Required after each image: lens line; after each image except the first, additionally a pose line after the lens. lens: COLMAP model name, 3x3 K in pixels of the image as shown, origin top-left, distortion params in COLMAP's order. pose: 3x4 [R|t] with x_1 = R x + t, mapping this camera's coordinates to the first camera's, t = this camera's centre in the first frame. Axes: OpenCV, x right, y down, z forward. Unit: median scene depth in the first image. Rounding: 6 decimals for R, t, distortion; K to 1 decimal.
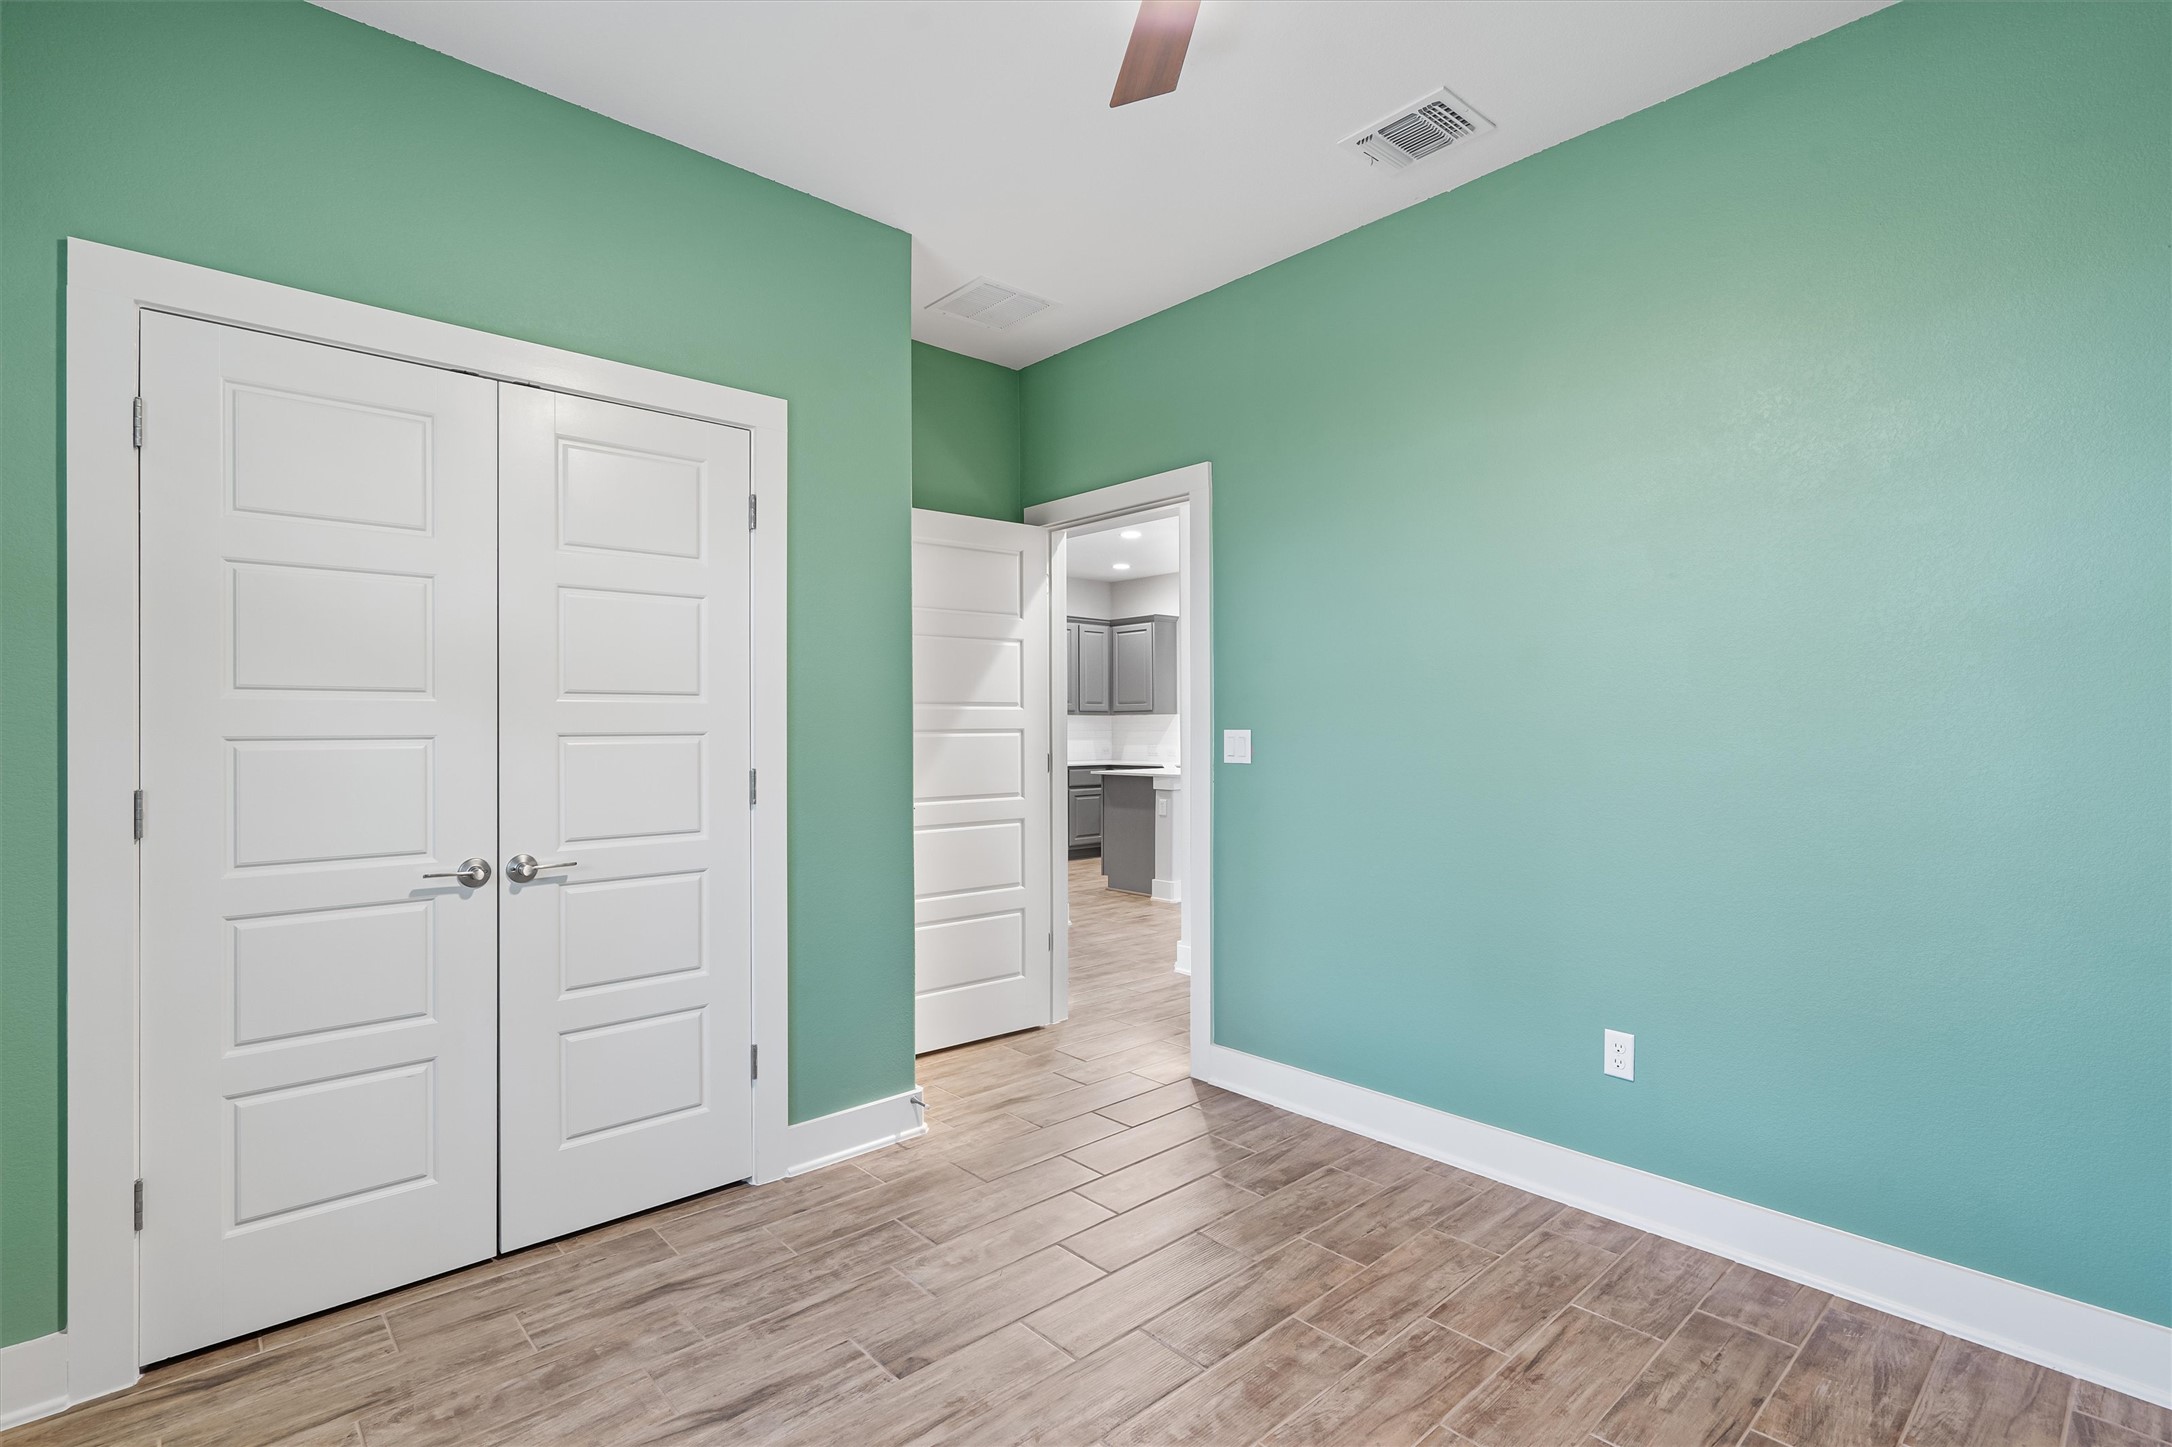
lens RADIAL K [[1031.6, 0, 1083.4], [0, 1031.6, 725.8], [0, 0, 1]] dist [0.000832, 0.001499]
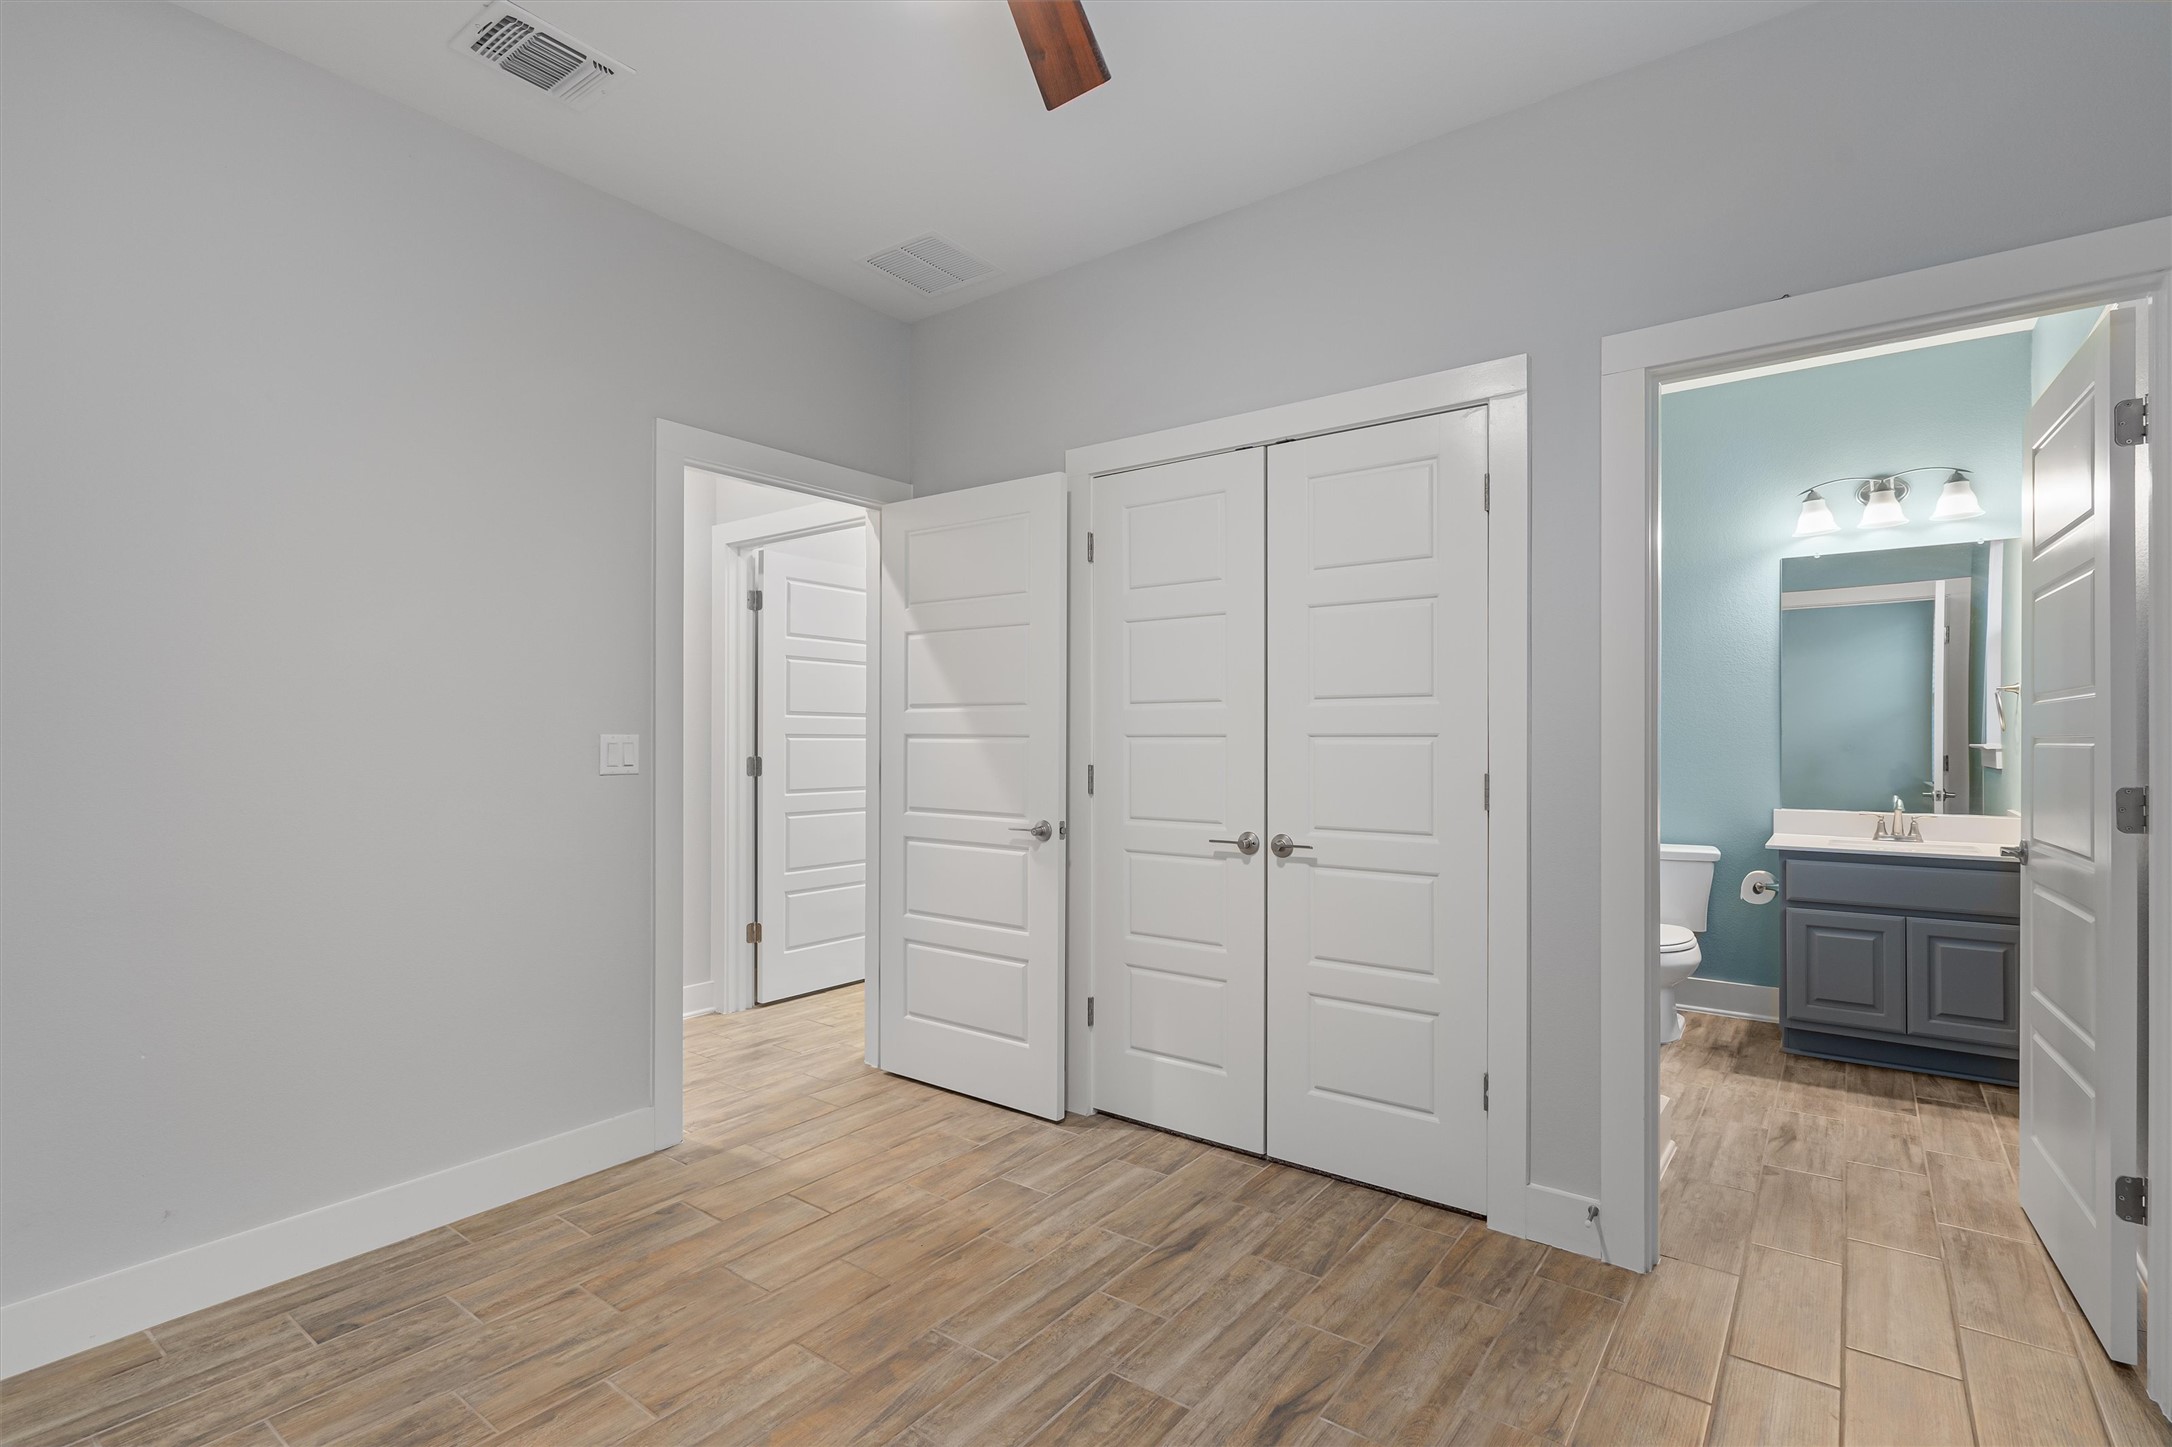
lens RADIAL K [[1031.6, 0, 1101.2], [0, 1031.6, 729.6], [0, 0, 1]] dist [0.000832, 0.001499]
pose [[0.188322, 0.005106, -0.982094, 0.603419], [0.003923, 0.999975, 0.005951, -0.005217], [0.982099, -0.004974, 0.188298, 0.574372]]
